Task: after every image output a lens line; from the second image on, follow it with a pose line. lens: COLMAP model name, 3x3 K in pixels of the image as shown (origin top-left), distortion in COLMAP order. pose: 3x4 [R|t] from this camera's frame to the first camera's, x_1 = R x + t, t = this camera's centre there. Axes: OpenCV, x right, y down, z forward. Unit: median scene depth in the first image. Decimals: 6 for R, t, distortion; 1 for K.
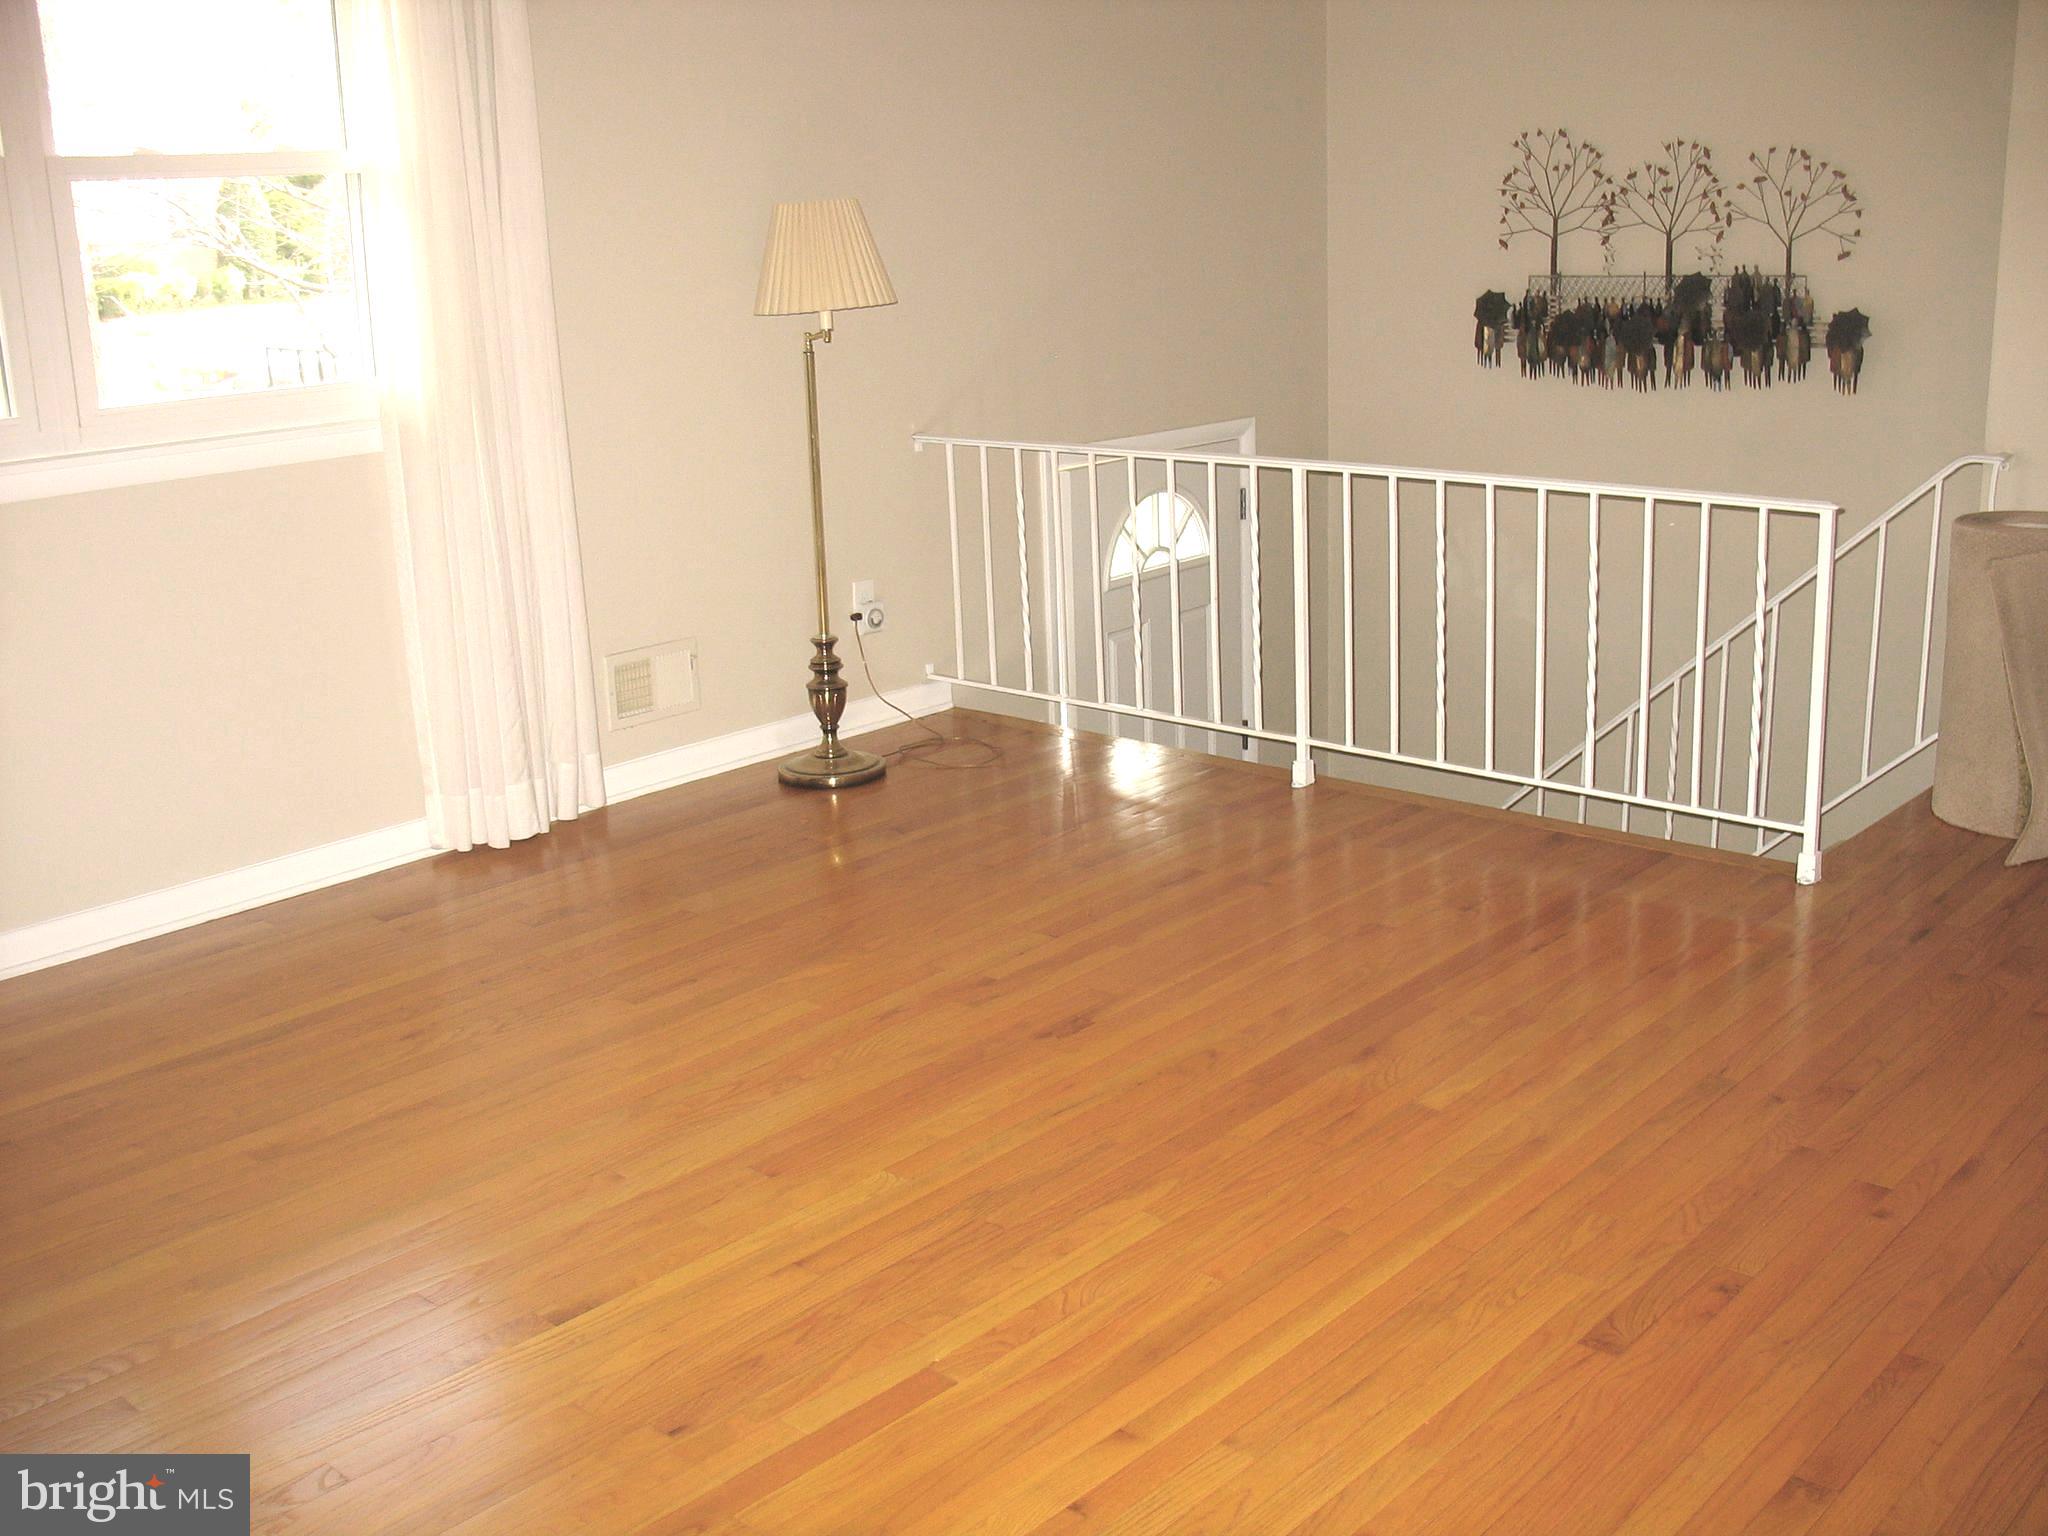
lens RADIAL K [[2109.9, 0, 1020.3], [0, 2109.9, 768.8], [0, 0, 1]] dist [-0.129322, 0.000000]
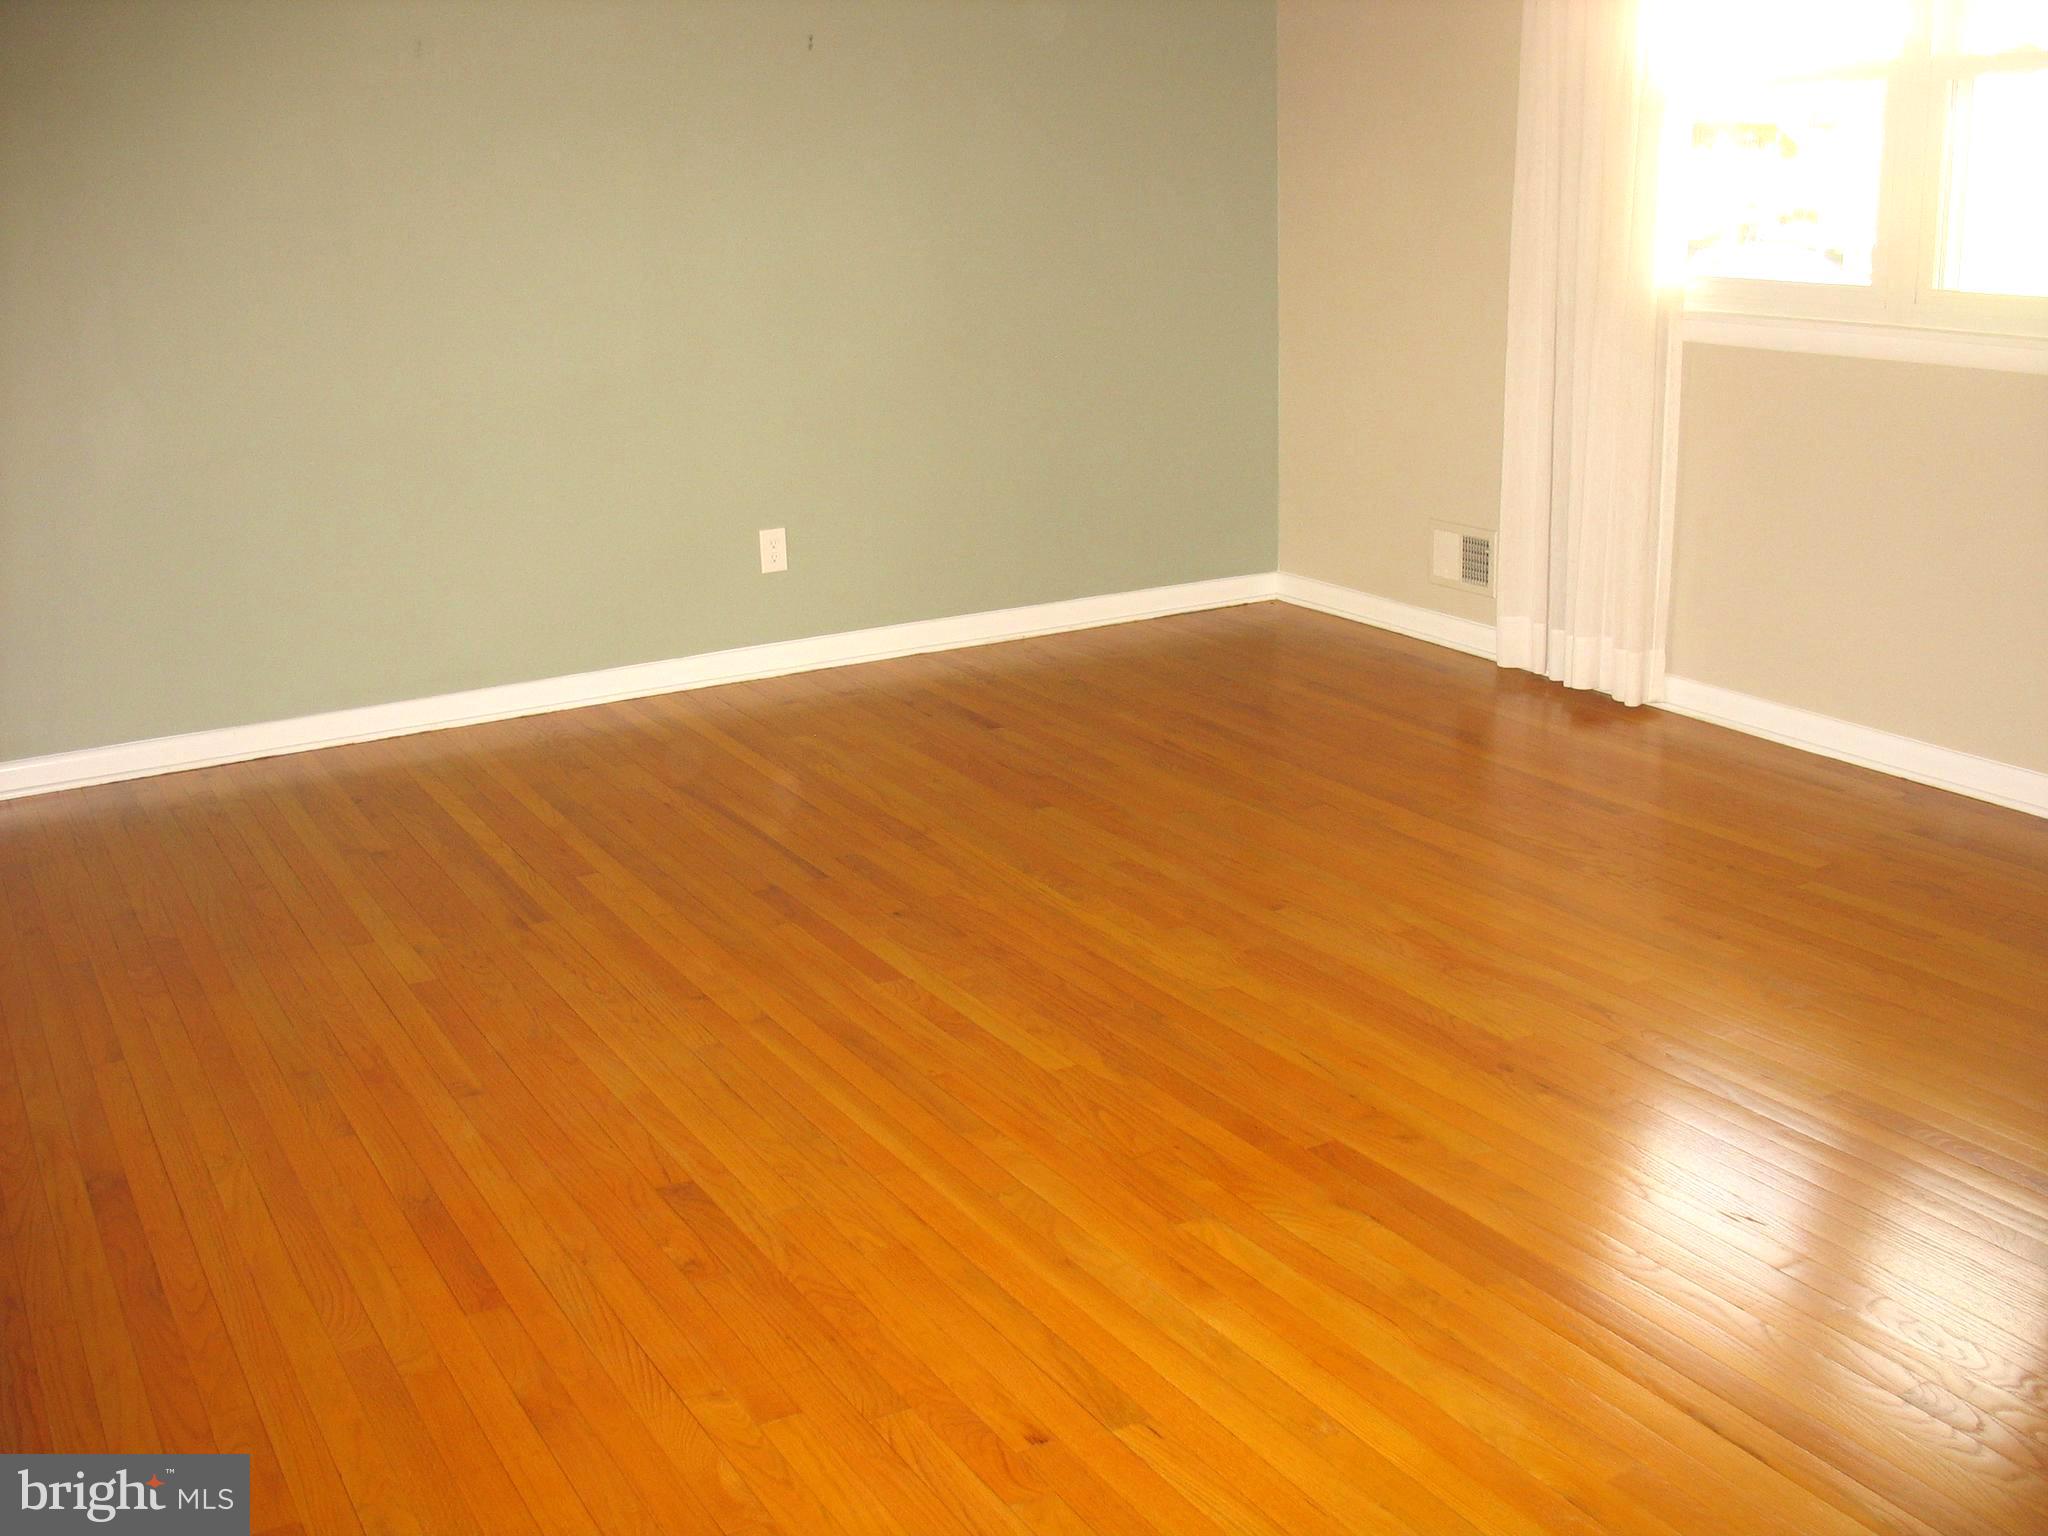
lens RADIAL K [[2109.9, 0, 1016.9], [0, 2109.9, 767.2], [0, 0, 1]] dist [-0.129322, 0.000000]
pose [[-0.309452, 0.302806, -0.901415, 1.042326], [-0.212709, 0.901882, 0.375985, -0.345668], [0.926819, 0.308088, -0.214679, 1.193404]]
